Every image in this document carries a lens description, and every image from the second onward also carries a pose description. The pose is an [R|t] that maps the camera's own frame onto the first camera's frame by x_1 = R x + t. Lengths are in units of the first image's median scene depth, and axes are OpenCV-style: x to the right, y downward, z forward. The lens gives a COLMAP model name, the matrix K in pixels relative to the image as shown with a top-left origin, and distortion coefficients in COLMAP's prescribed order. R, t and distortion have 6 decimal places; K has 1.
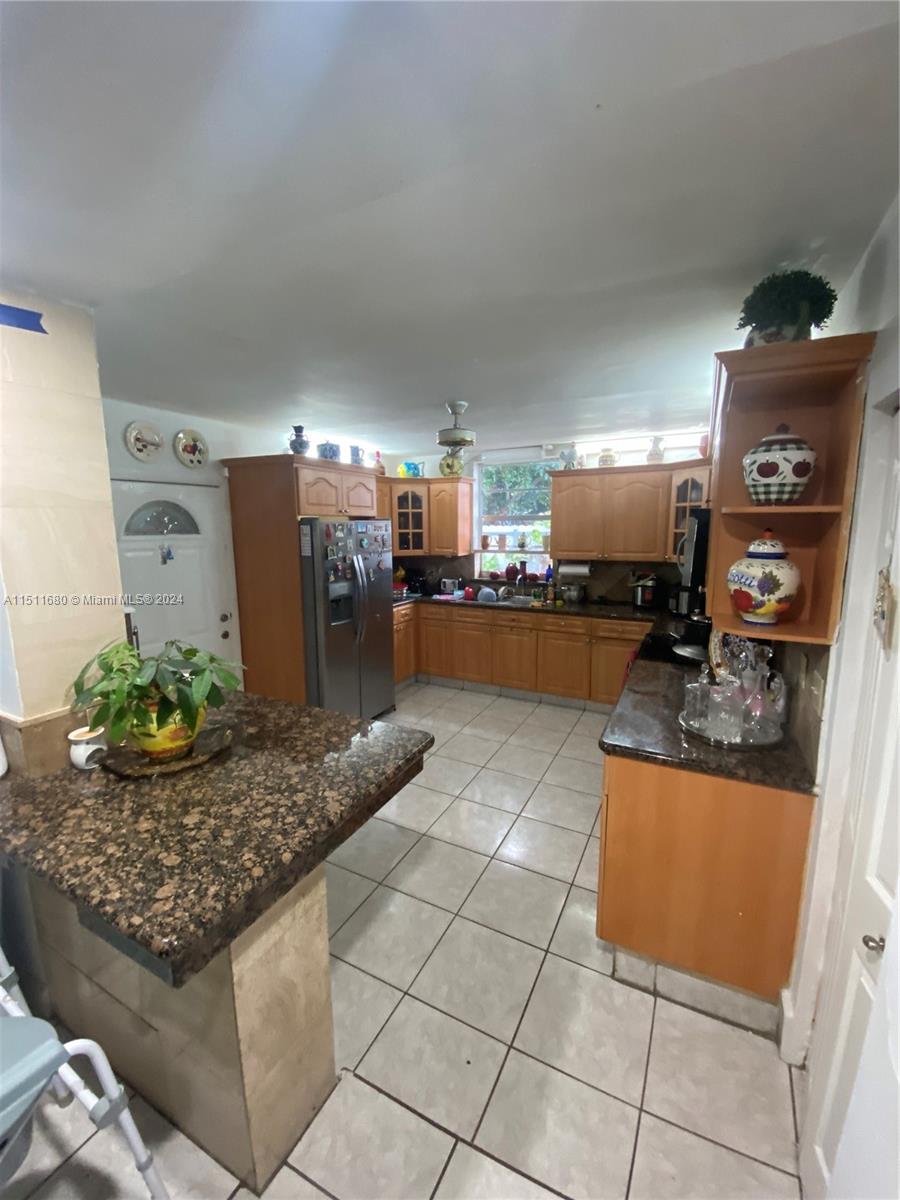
lens RADIAL K [[485.5, 0, 452.0], [0, 485.5, 595.2], [0, 0, 1]] dist [0.028059, -0.039074]
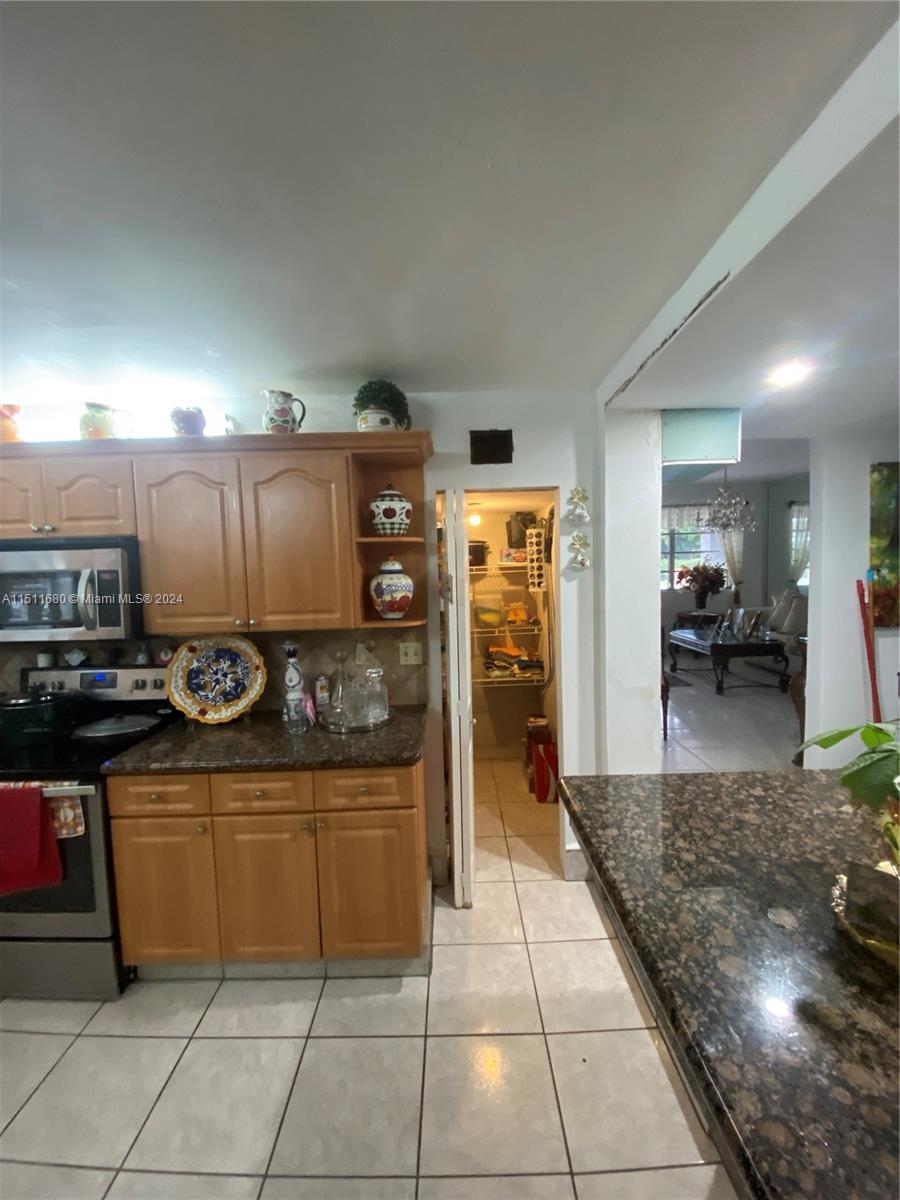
lens RADIAL K [[488.5, 0, 448.7], [0, 488.5, 591.8], [0, 0, 1]] dist [0.012555, -0.016978]
pose [[-0.457688, -0.028421, 0.888658, -0.301776], [0.168376, 0.978632, 0.118018, -0.070486], [-0.873024, 0.203644, -0.443123, 0.640615]]
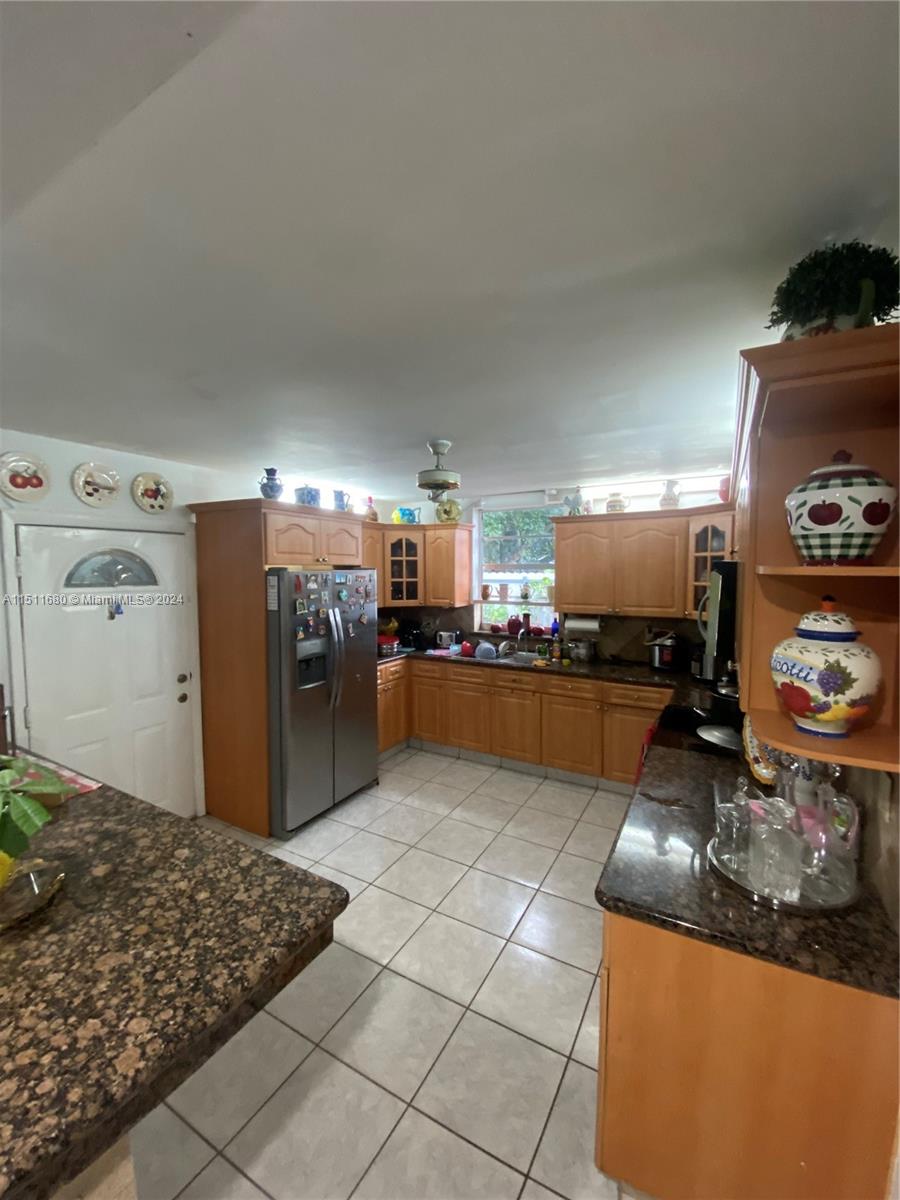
lens RADIAL K [[488.5, 0, 448.7], [0, 488.5, 591.8], [0, 0, 1]] dist [0.012555, -0.016978]
pose [[0.999095, 0.006274, -0.042059, 0.057132], [-0.010370, 0.995145, -0.097872, -0.029391], [0.041241, 0.098219, 0.994310, 0.118553]]
